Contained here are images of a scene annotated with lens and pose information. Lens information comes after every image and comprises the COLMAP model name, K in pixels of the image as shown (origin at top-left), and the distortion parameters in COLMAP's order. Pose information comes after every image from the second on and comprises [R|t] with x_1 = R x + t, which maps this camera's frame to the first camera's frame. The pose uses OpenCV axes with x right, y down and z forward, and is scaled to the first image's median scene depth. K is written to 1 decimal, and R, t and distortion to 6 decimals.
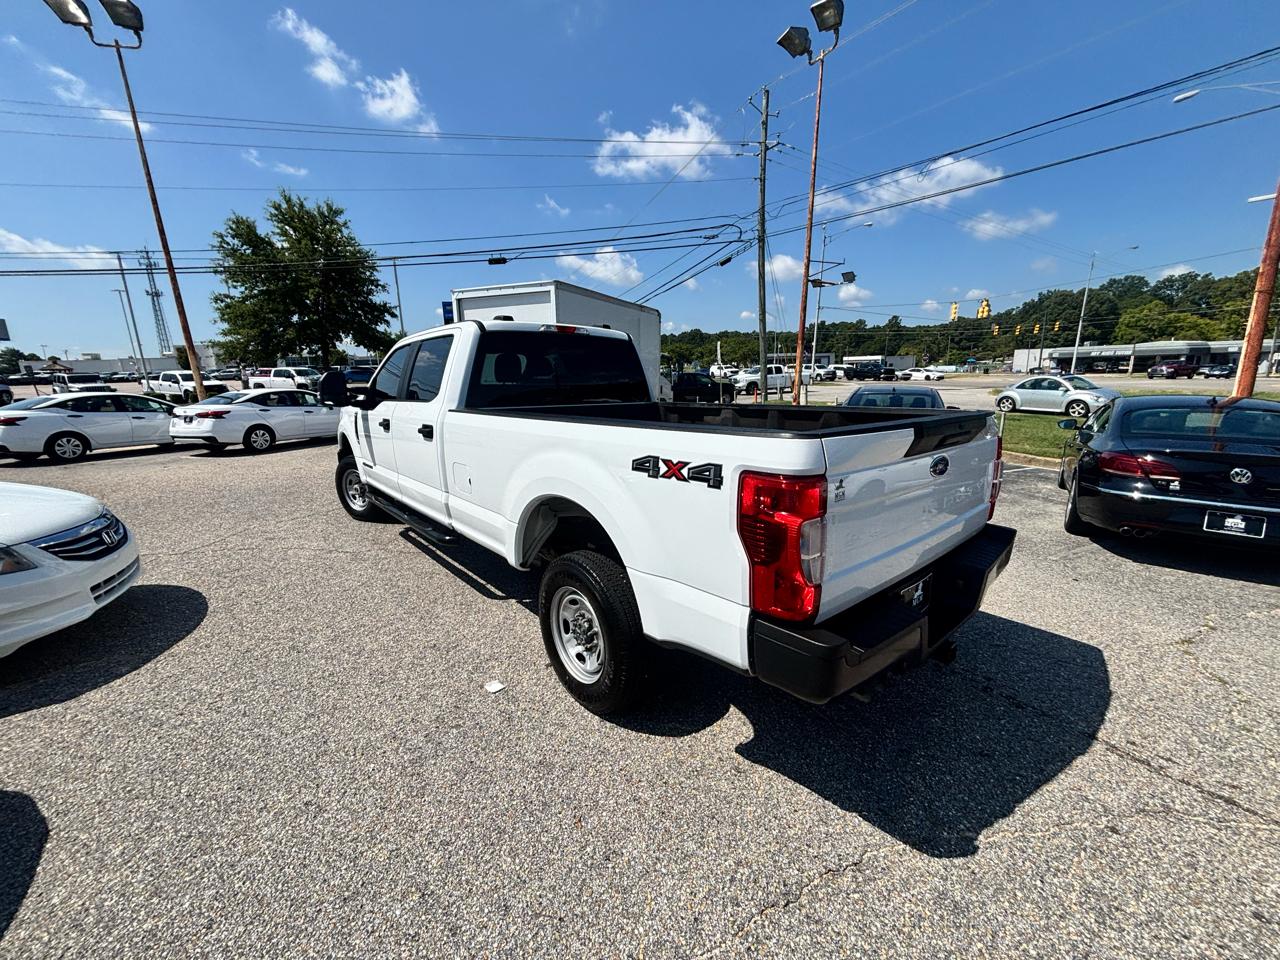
lens RADIAL K [[508.7, 0, 638.8], [0, 508.7, 479.9], [0, 0, 1]] dist [-0.001179, 0.000921]
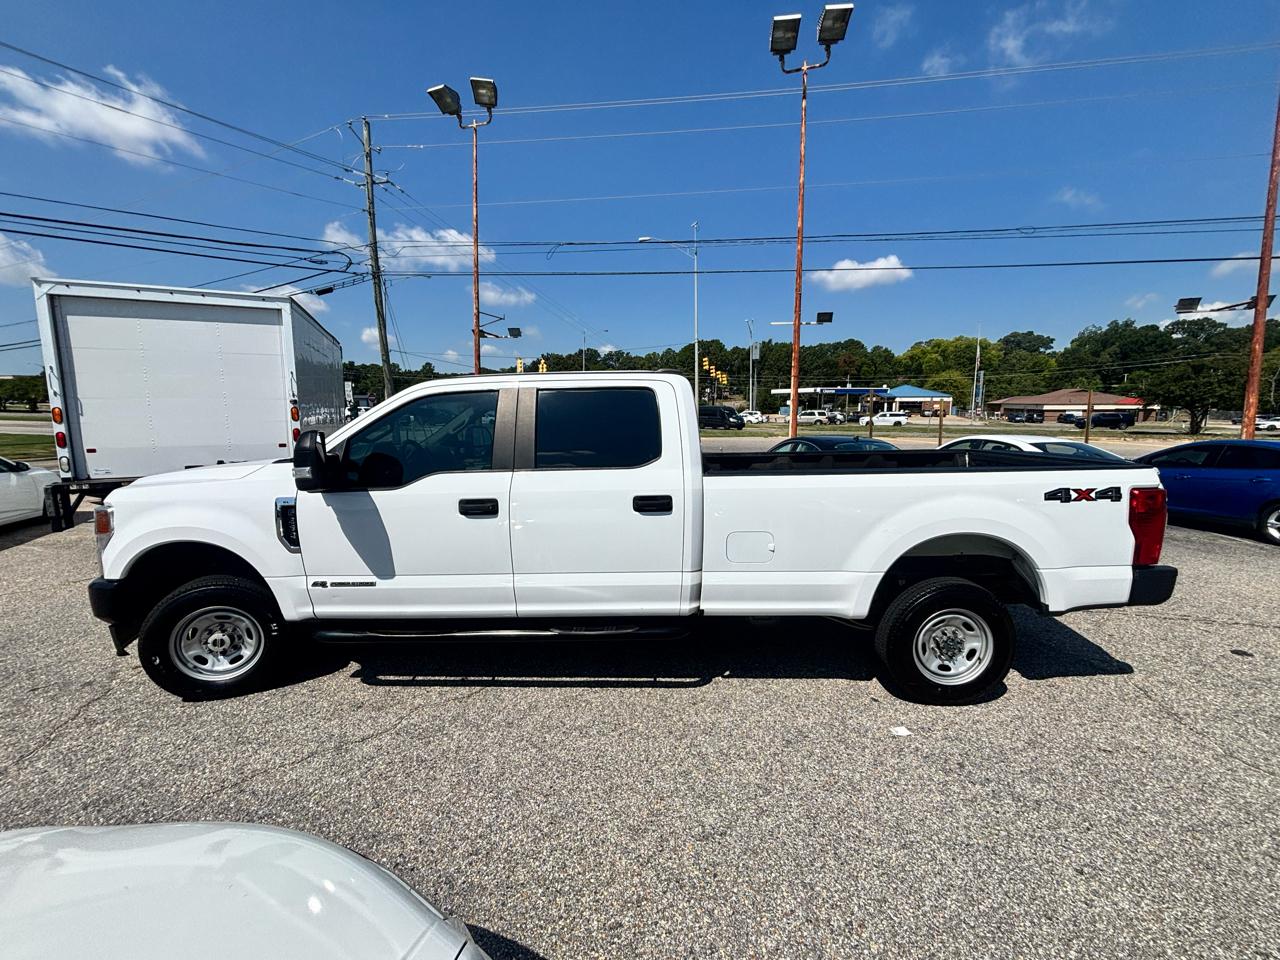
lens RADIAL K [[511.3, 0, 636.3], [0, 511.3, 480.9], [0, 0, 1]] dist [0.000919, -0.004423]
pose [[0.672685, -0.088478, 0.734620, -0.804307], [0.147783, 0.988887, -0.016221, -0.096016], [-0.725021, 0.119476, 0.678284, 0.365365]]
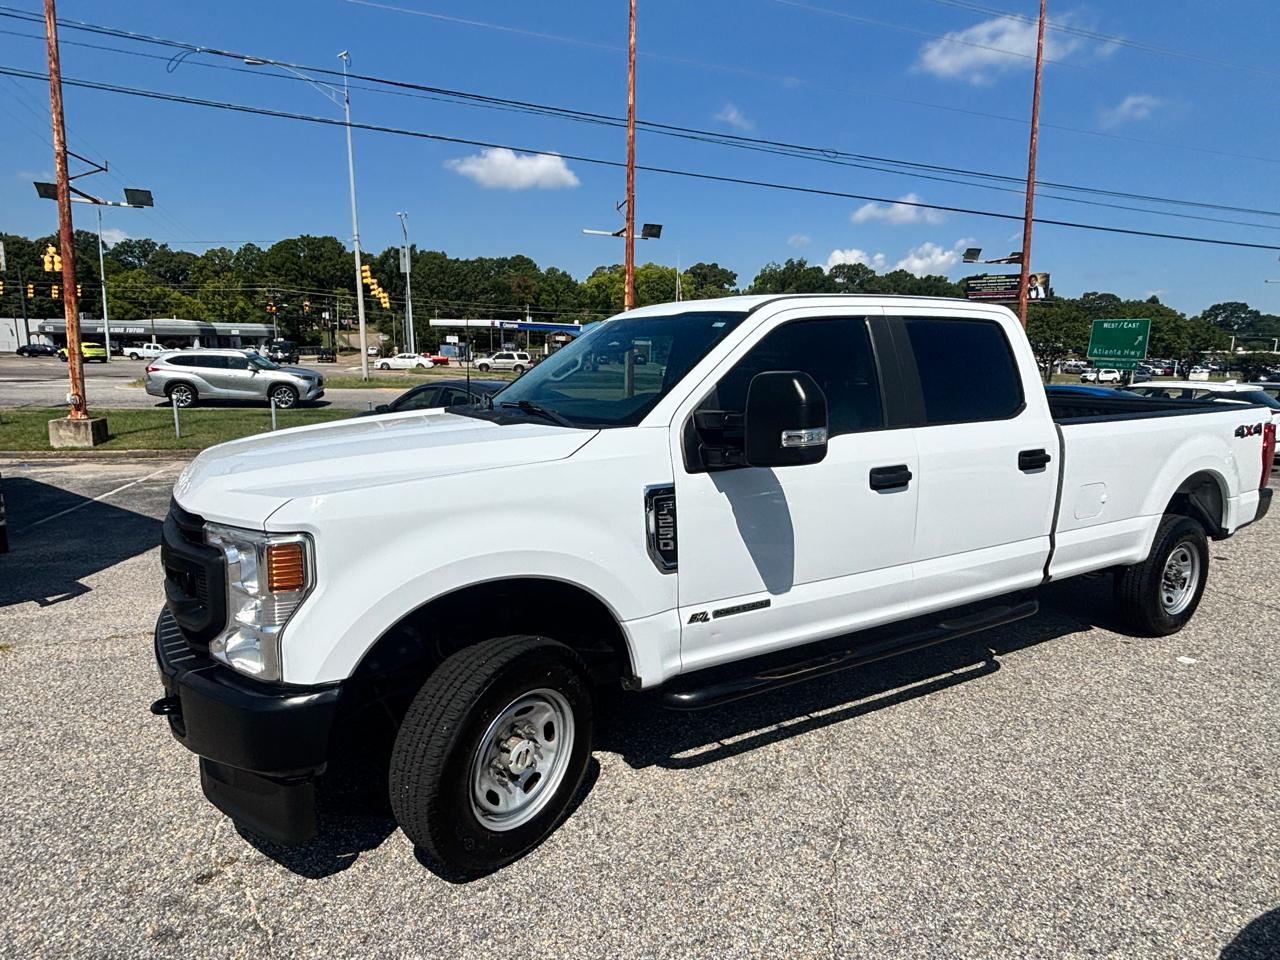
lens RADIAL K [[731.1, 0, 630.9], [0, 731.1, 481.5], [0, 0, 1]] dist [0.029692, -0.040460]
pose [[0.196284, -0.151031, 0.968846, -1.174709], [0.184357, 0.976130, 0.114816, -0.221060], [-0.963060, 0.156077, 0.219442, 1.029590]]
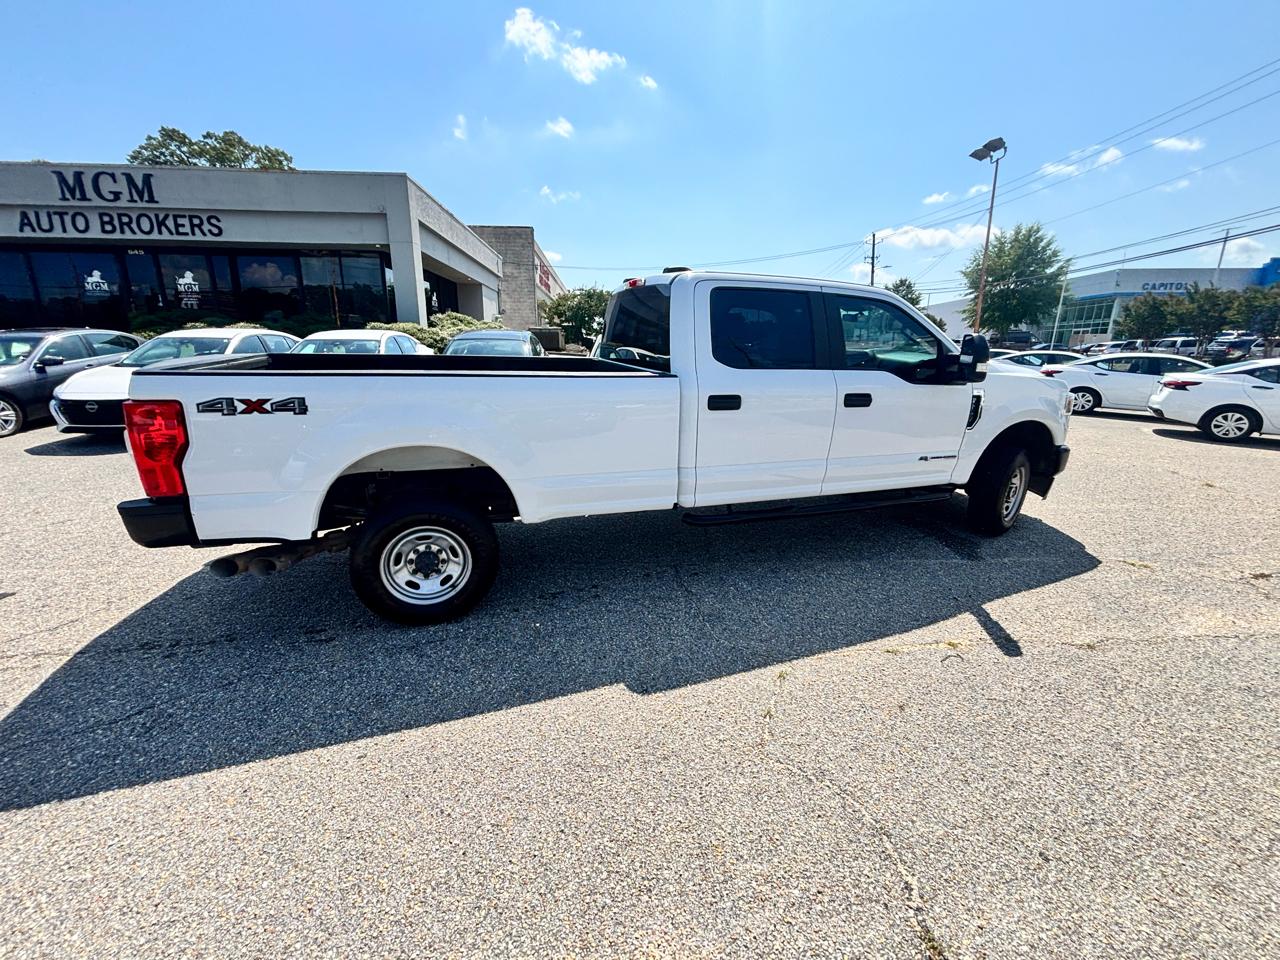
lens RADIAL K [[516.8, 0, 640.3], [0, 516.8, 479.0], [0, 0, 1]] dist [-0.001035, 0.000375]
pose [[-0.361000, 0.257041, -0.896442, 0.695150], [-0.198624, 0.918016, 0.343213, -0.252677], [0.911168, 0.301955, -0.280349, 1.190506]]
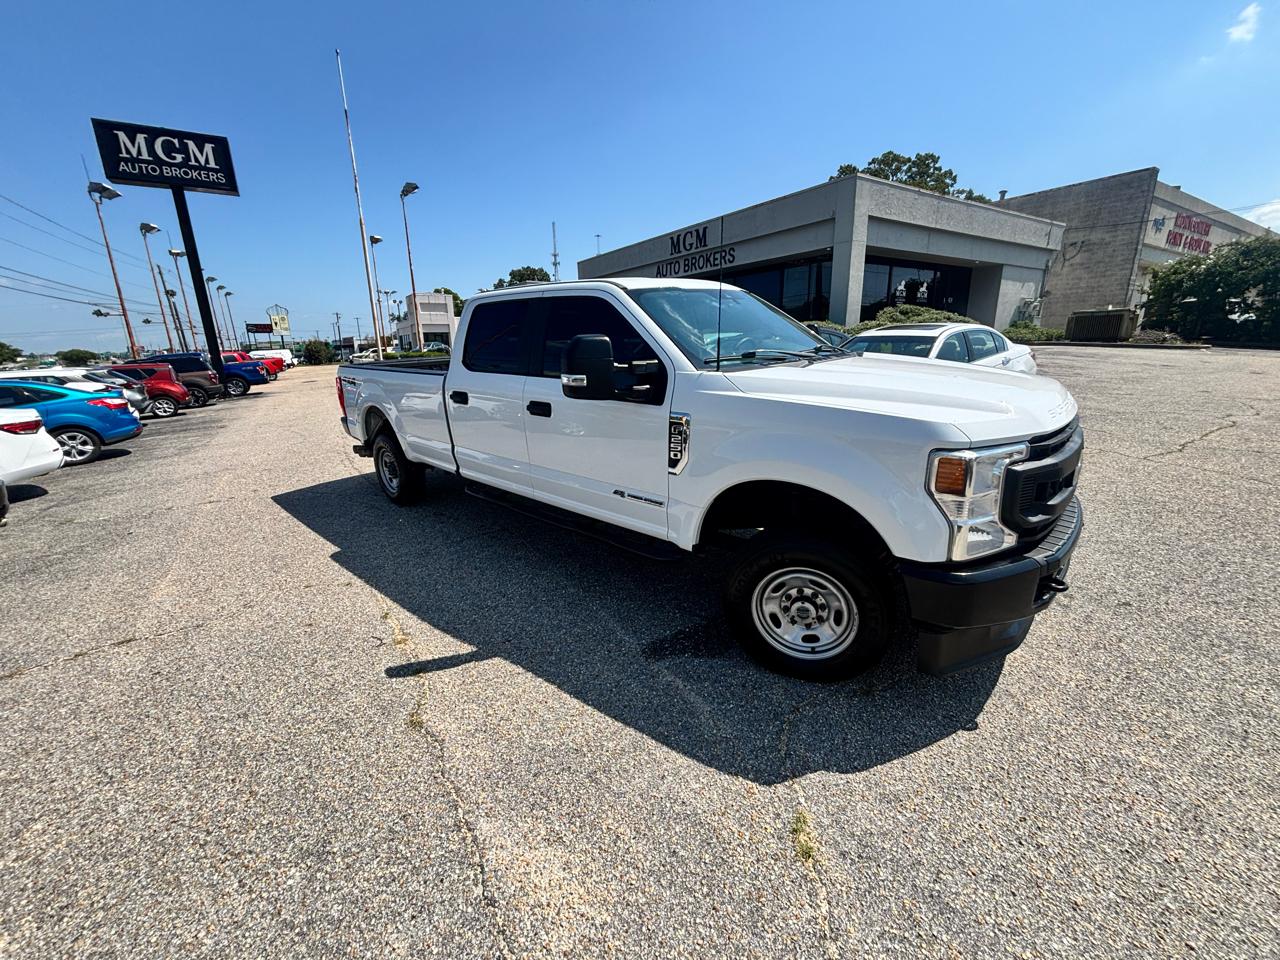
lens RADIAL K [[518.1, 0, 641.0], [0, 518.1, 477.3], [0, 0, 1]] dist [-0.006449, 0.004384]
pose [[-0.991067, 0.077935, -0.108227, -0.187094], [0.020016, 0.889222, 0.457037, -0.404745], [0.131857, 0.450788, -0.882839, 1.937523]]
